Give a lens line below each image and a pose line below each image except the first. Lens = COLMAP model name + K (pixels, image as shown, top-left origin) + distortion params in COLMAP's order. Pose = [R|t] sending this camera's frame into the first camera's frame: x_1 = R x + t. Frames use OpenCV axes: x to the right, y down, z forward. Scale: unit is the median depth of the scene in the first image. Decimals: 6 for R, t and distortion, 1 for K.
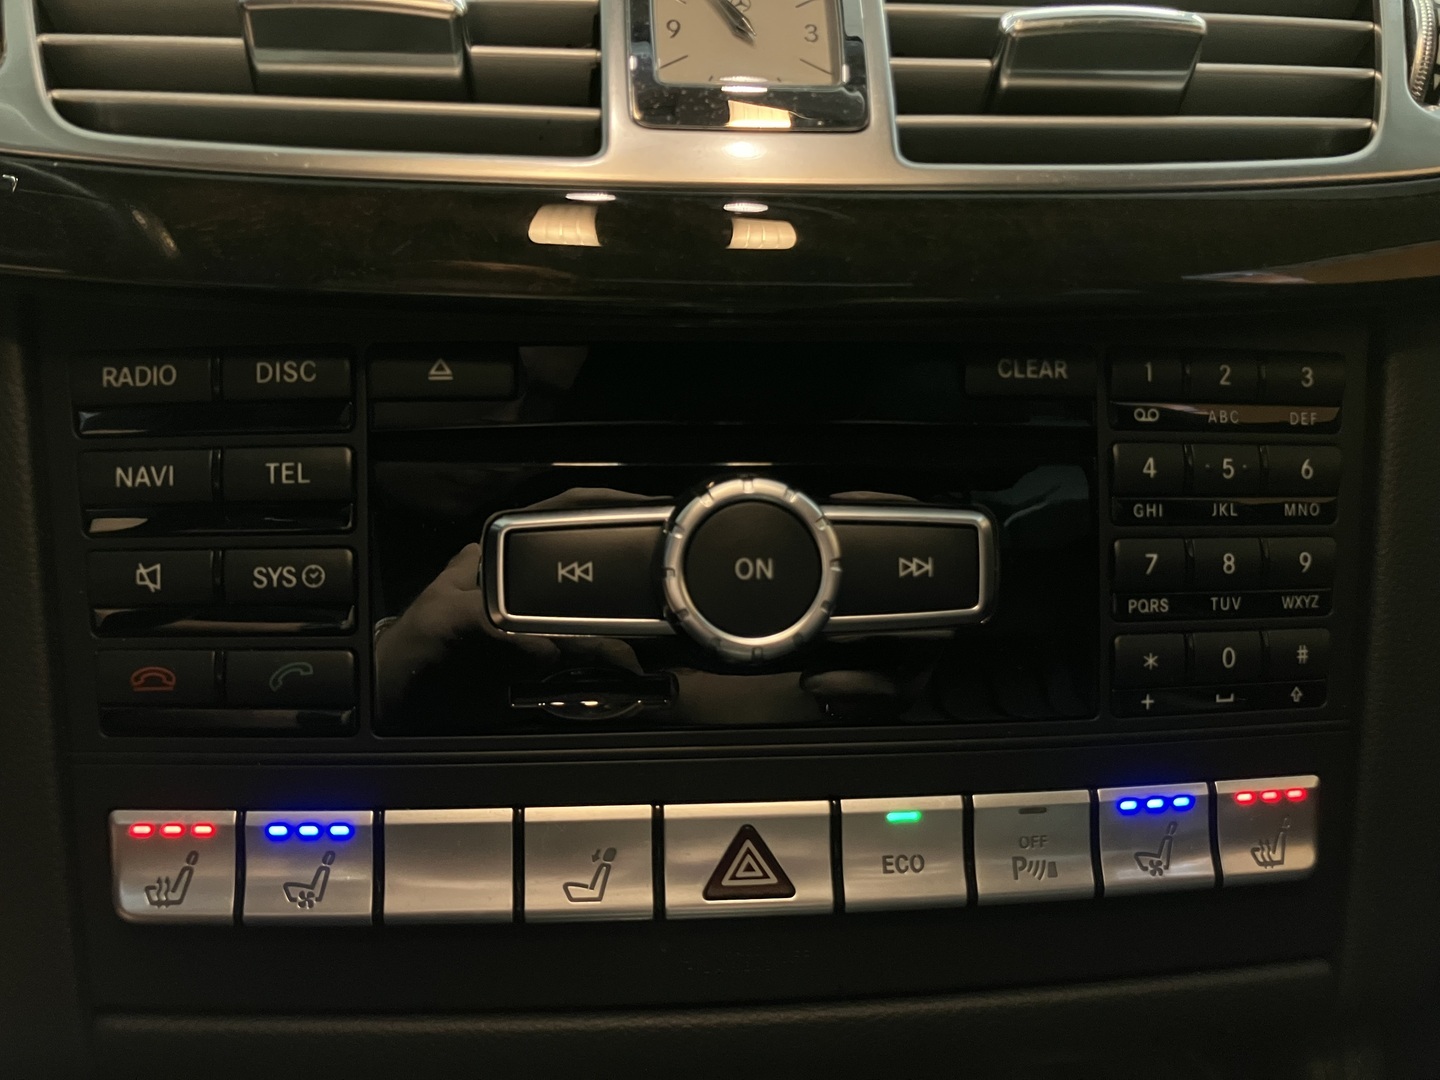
lens RADIAL K [[1183.4, 0, 719.5], [0, 1183.4, 539.2], [0, 0, 1]] dist [-0.011916, 0.008665]
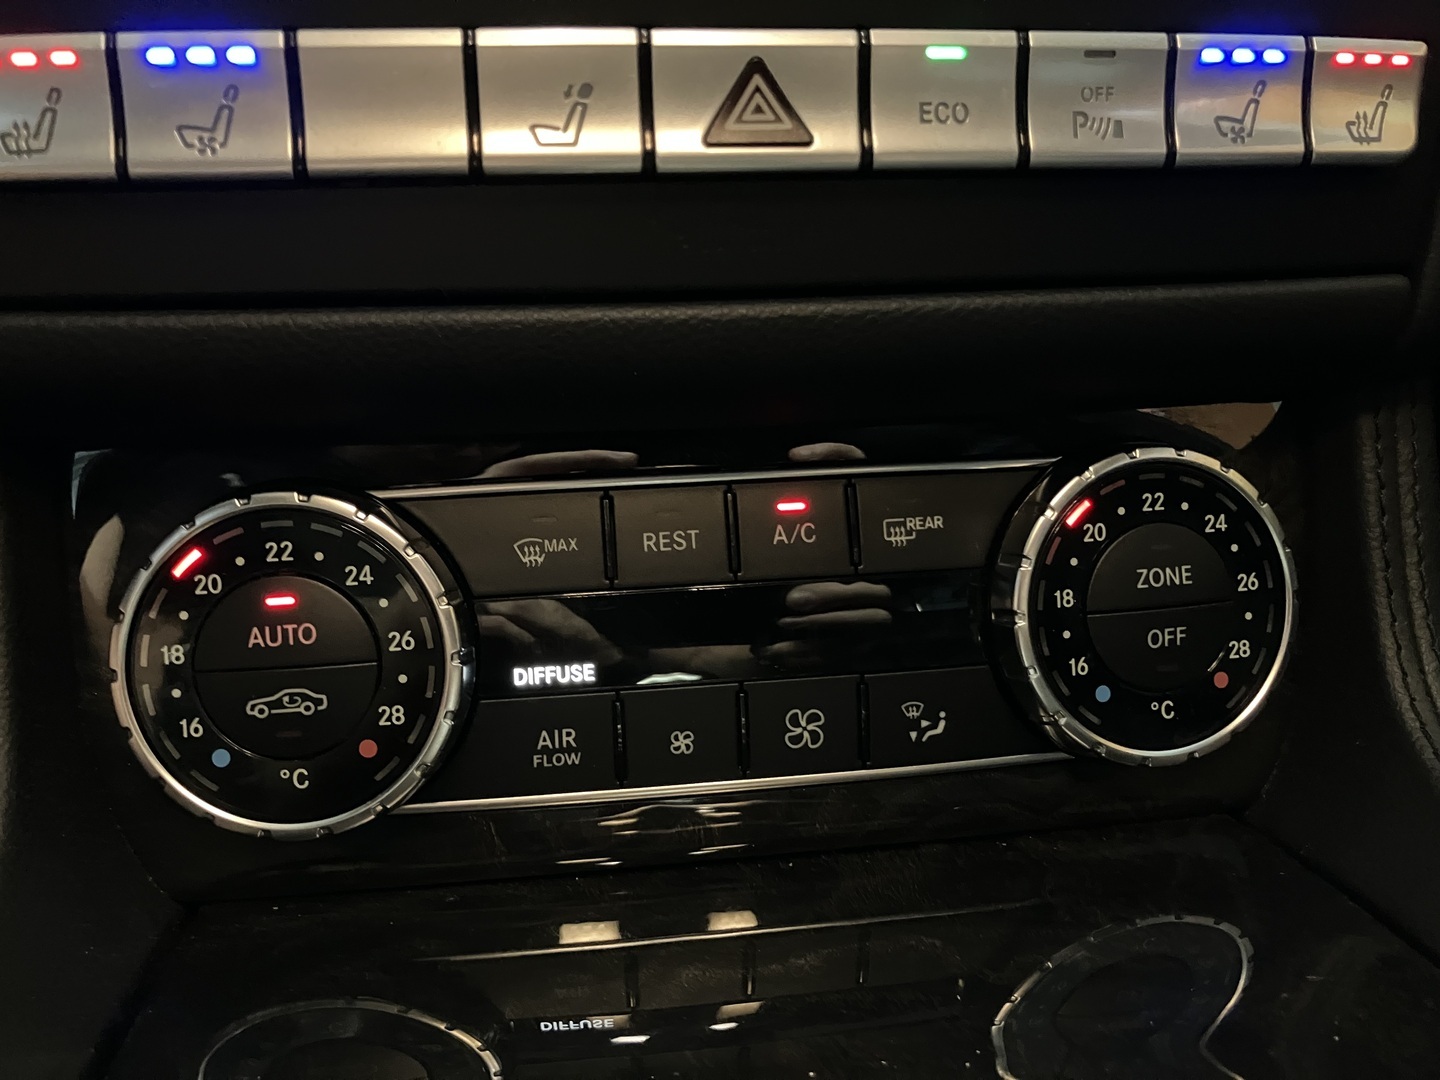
lens RADIAL K [[1183.4, 0, 719.8], [0, 1183.4, 538.7], [0, 0, 1]] dist [-0.011916, 0.008665]
pose [[0.998671, -0.016104, 0.048954, -0.045571], [0.003644, 0.969612, 0.244619, 0.363663], [-0.051405, -0.244116, 0.968383, 0.140667]]
